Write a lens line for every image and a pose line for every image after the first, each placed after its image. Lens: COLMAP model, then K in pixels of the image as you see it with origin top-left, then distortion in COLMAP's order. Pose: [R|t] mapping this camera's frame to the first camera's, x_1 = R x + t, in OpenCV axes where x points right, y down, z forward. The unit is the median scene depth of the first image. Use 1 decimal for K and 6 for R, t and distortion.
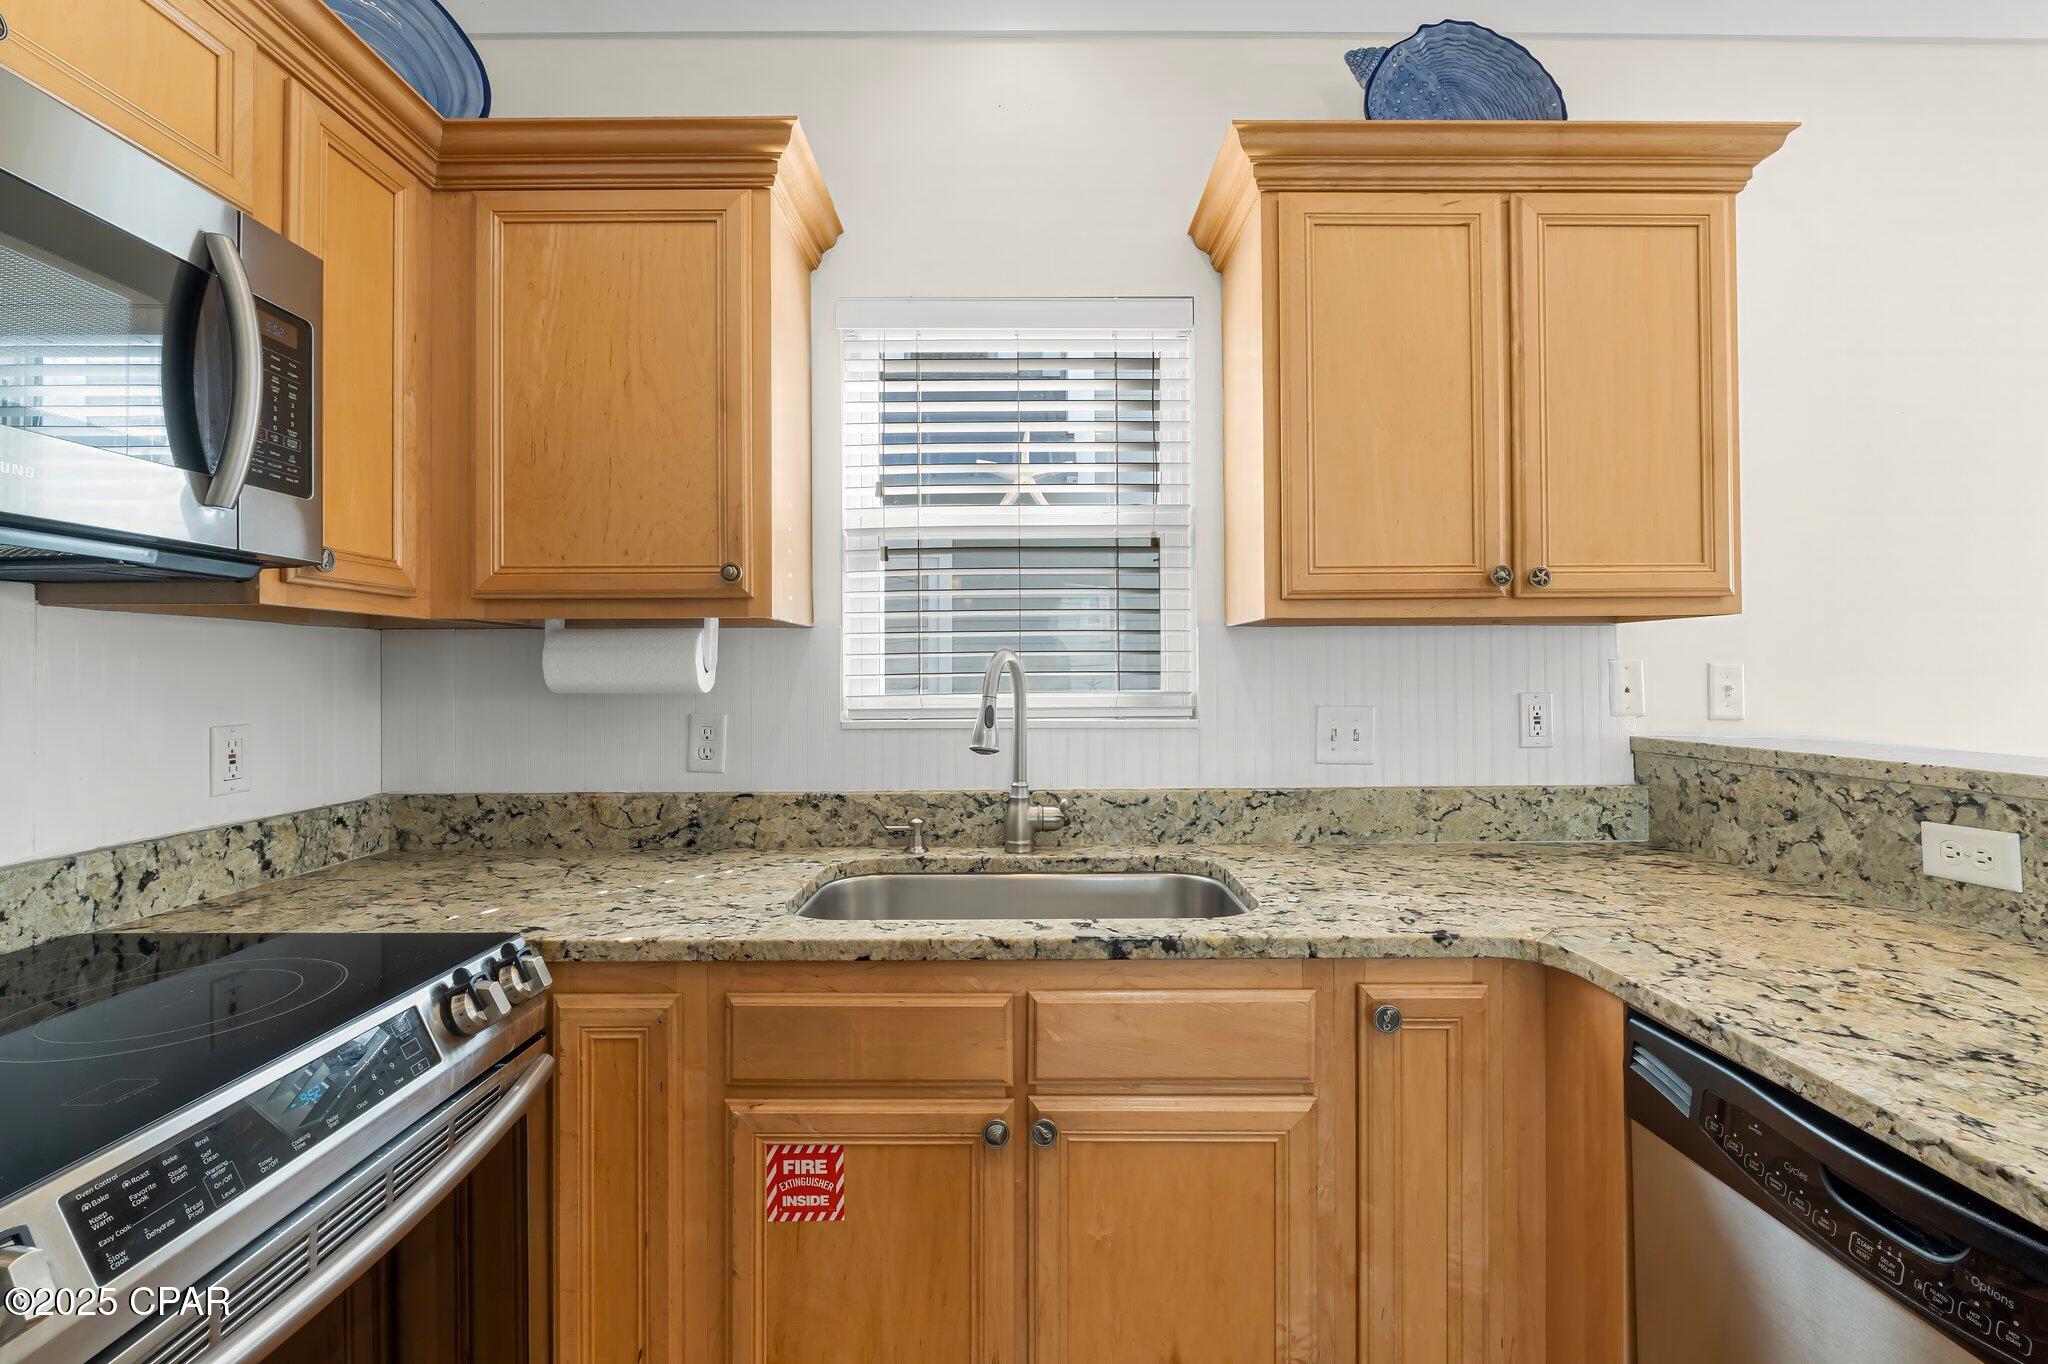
lens RADIAL K [[856.8, 0, 1030.1], [0, 856.8, 669.9], [0, 0, 1]] dist [-0.010356, 0.000458]
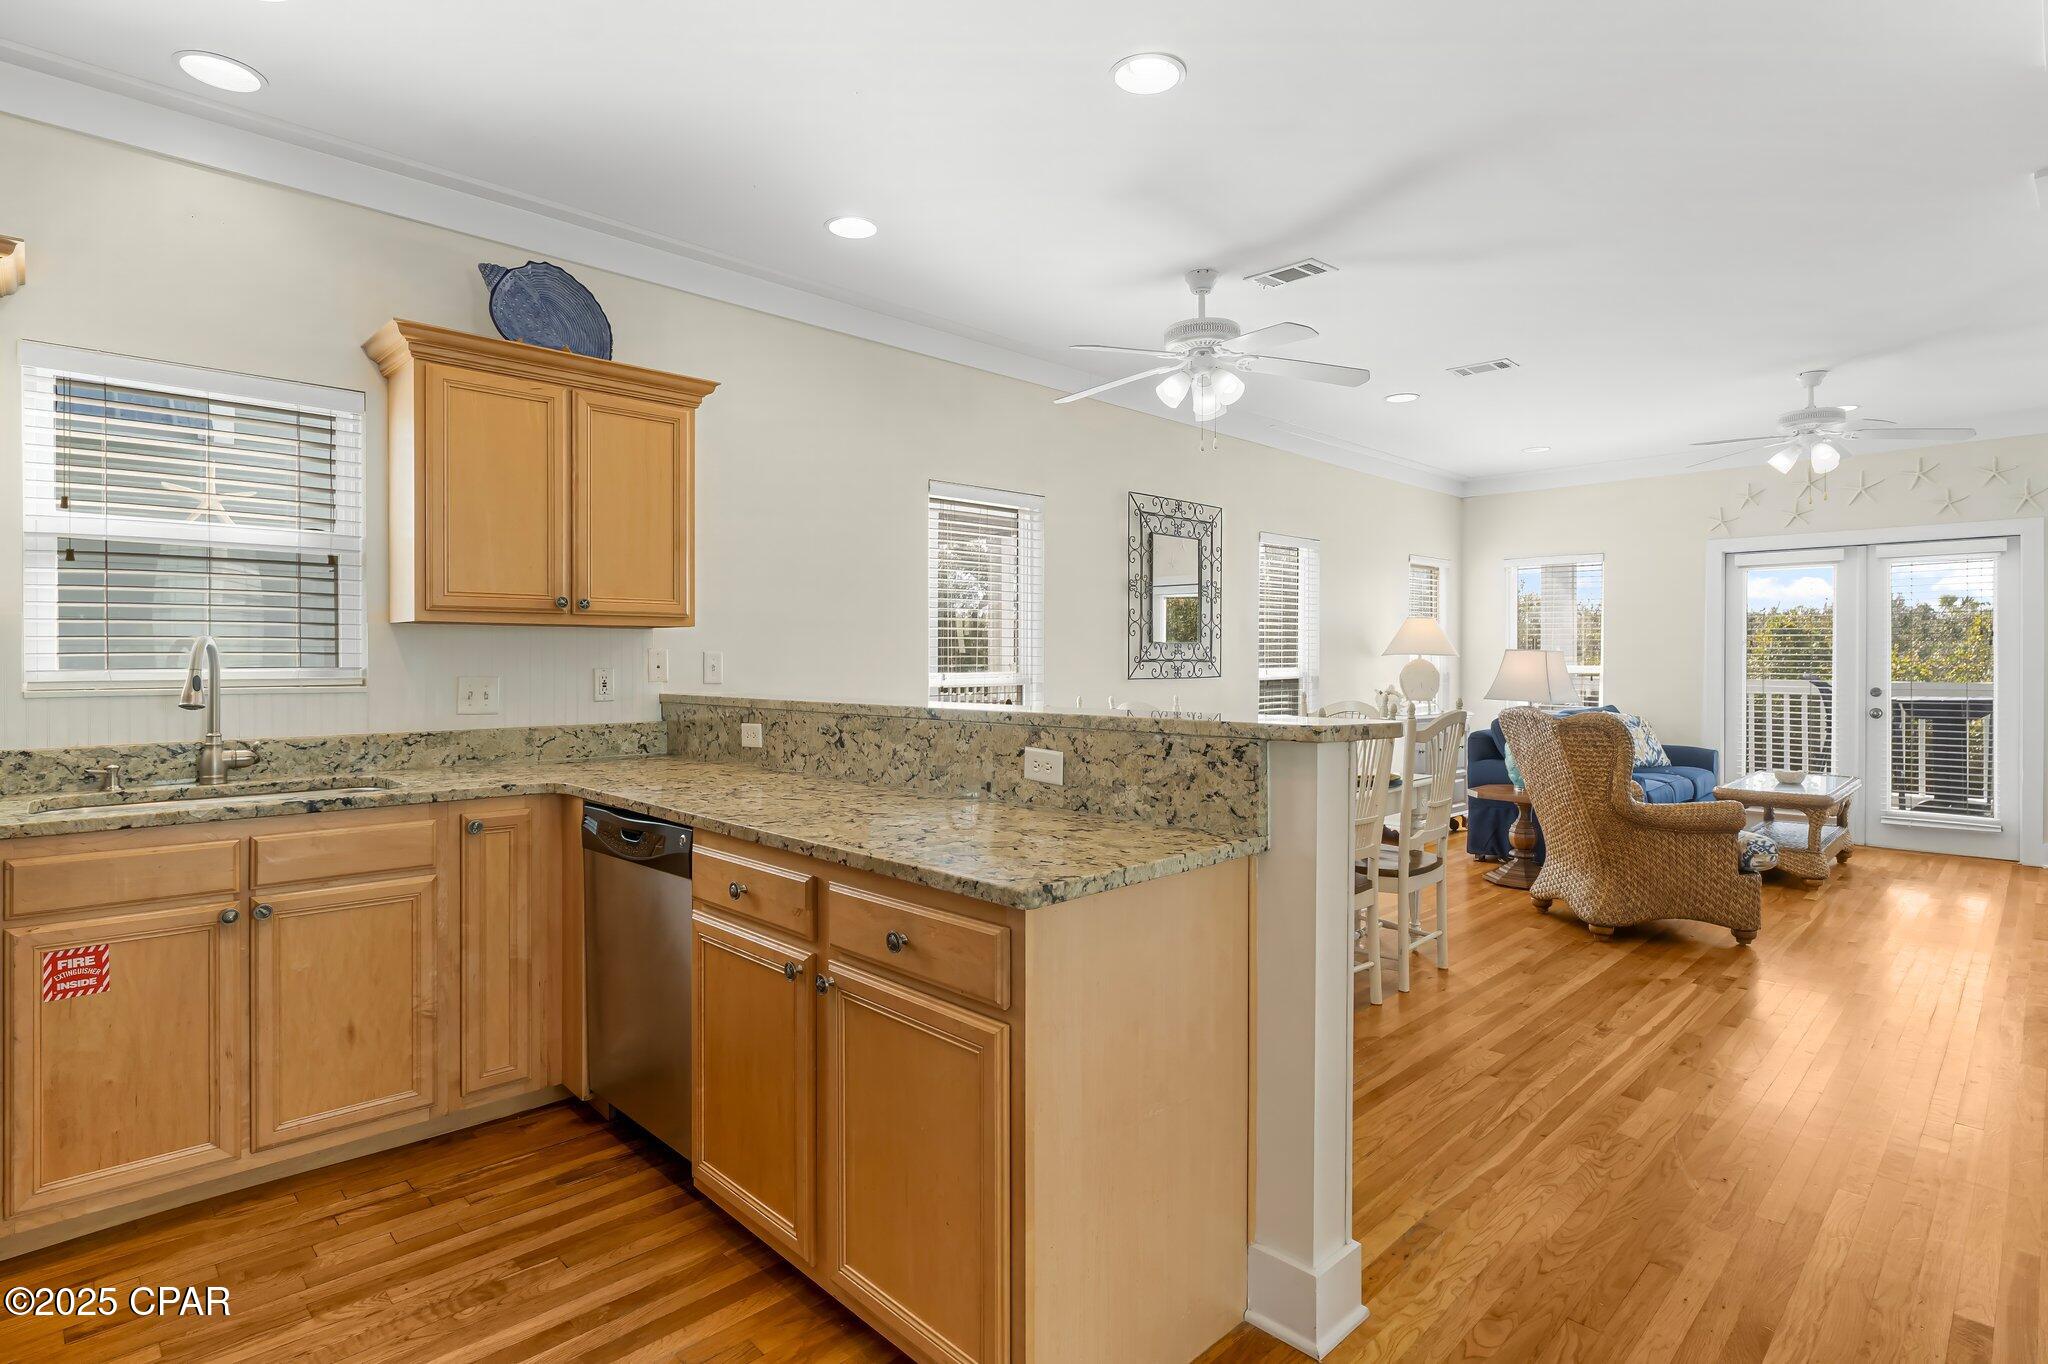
lens RADIAL K [[1014.9, 0, 1031.6], [0, 1014.9, 667.4], [0, 0, 1]] dist [-0.006825, -0.001233]
pose [[0.718098, 0.001252, 0.695941, -0.224887], [-0.009541, 0.999922, 0.008045, 0.001296], [-0.695877, -0.012417, 0.718054, -1.212816]]
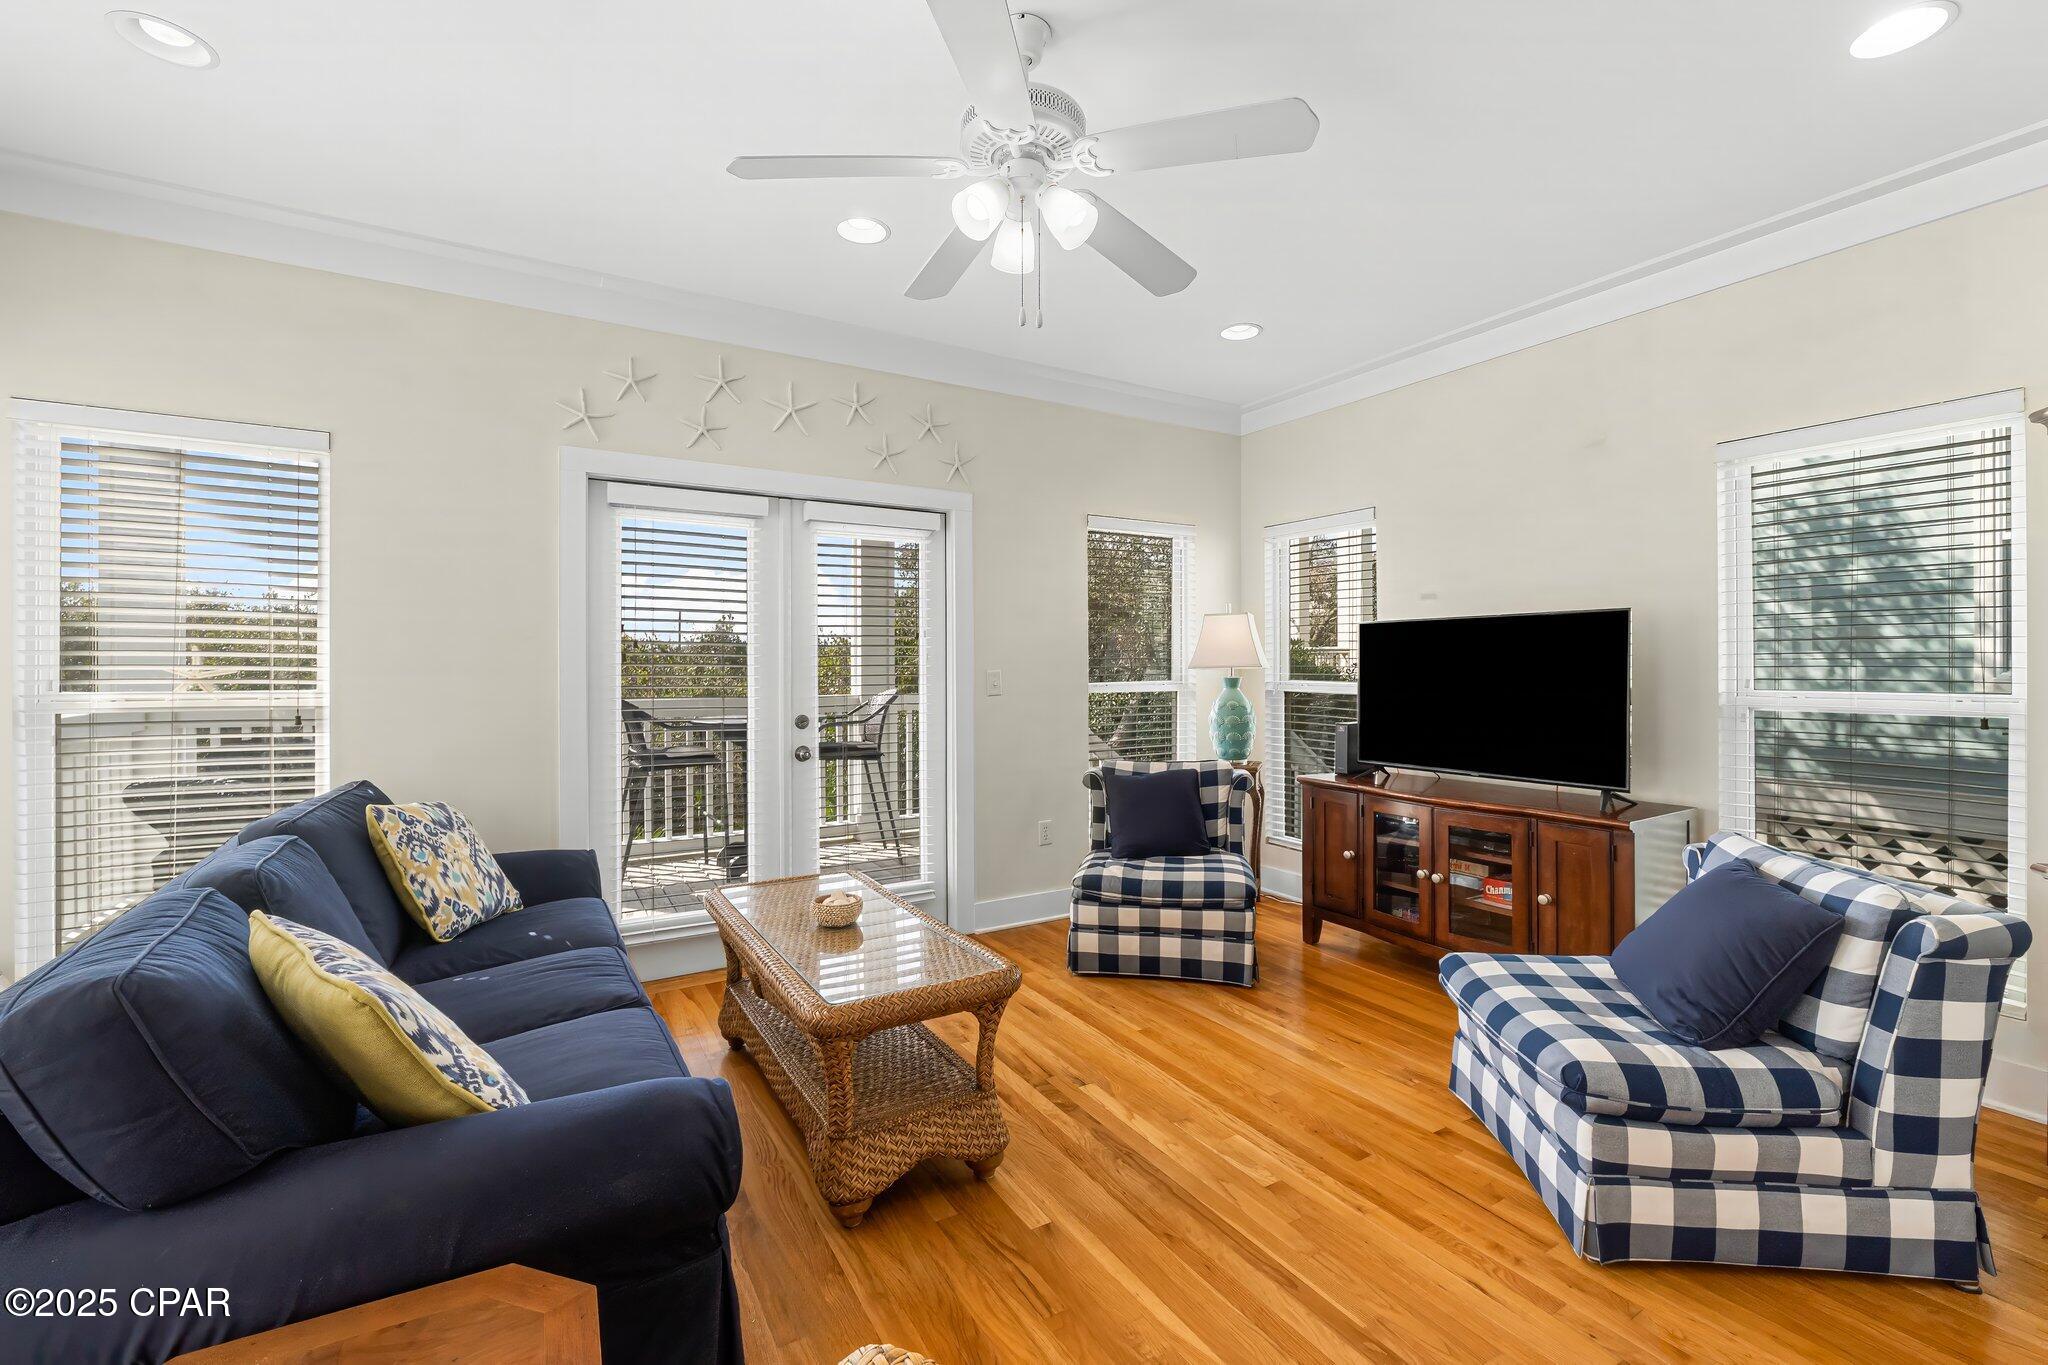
lens RADIAL K [[856.8, 0, 1030.1], [0, 856.8, 670.4], [0, 0, 1]] dist [-0.010356, 0.000458]
pose [[-0.508592, 0.003553, 0.861000, 3.095534], [-0.001043, 0.999988, -0.004743, -0.030407], [-0.861007, -0.003310, -0.508582, 0.114220]]
